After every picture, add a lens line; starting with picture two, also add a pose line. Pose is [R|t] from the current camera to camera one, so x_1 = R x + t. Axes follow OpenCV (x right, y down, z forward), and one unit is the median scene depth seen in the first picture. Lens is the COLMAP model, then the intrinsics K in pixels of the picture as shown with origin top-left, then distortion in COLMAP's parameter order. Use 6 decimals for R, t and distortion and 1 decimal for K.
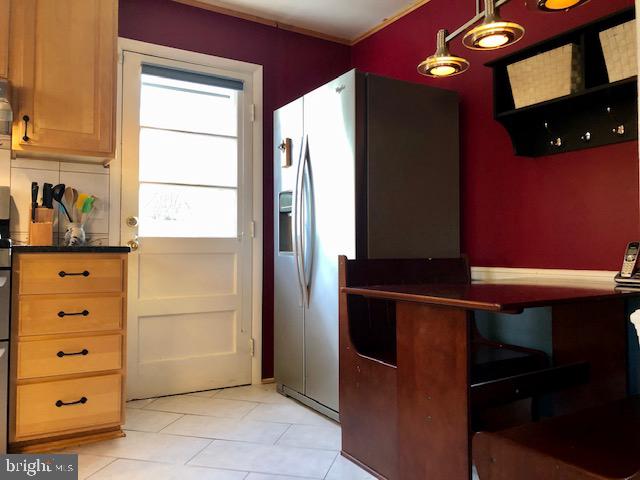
lens RADIAL K [[521.3, 0, 321.5], [0, 521.3, 236.9], [0, 0, 1]] dist [0.004191, -0.006200]
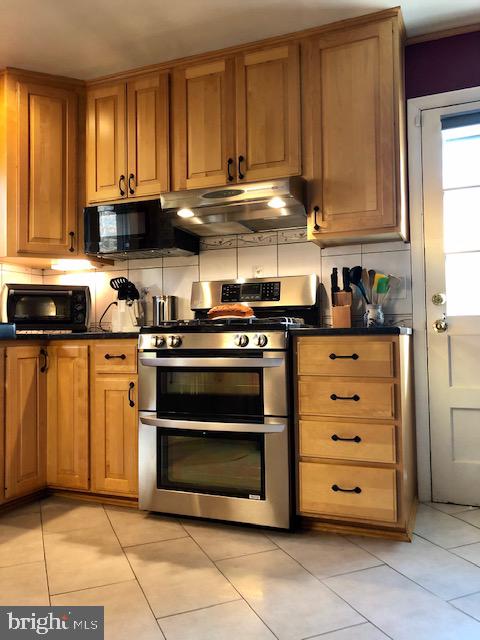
lens RADIAL K [[521.3, 0, 240.0], [0, 521.3, 316.0], [0, 0, 1]] dist [0.004191, -0.006200]
pose [[0.583005, -0.045765, -0.811179, 0.173523], [0.038017, 0.998855, -0.029030, 0.013573], [0.811579, -0.013914, 0.584077, 0.233944]]
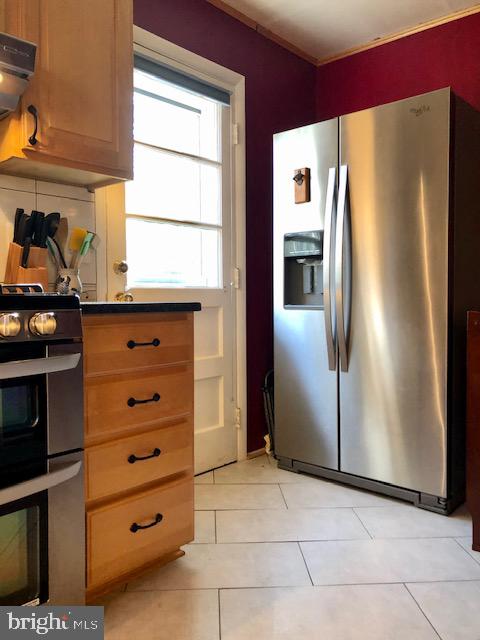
lens RADIAL K [[526.9, 0, 239.2], [0, 526.9, 313.5], [0, 0, 1]] dist [0.001662, -0.004951]
pose [[0.953748, -0.018125, 0.300060, -0.477081], [-0.000156, 0.998151, 0.060790, -0.010147], [-0.300607, -0.058026, 0.951981, 0.248729]]
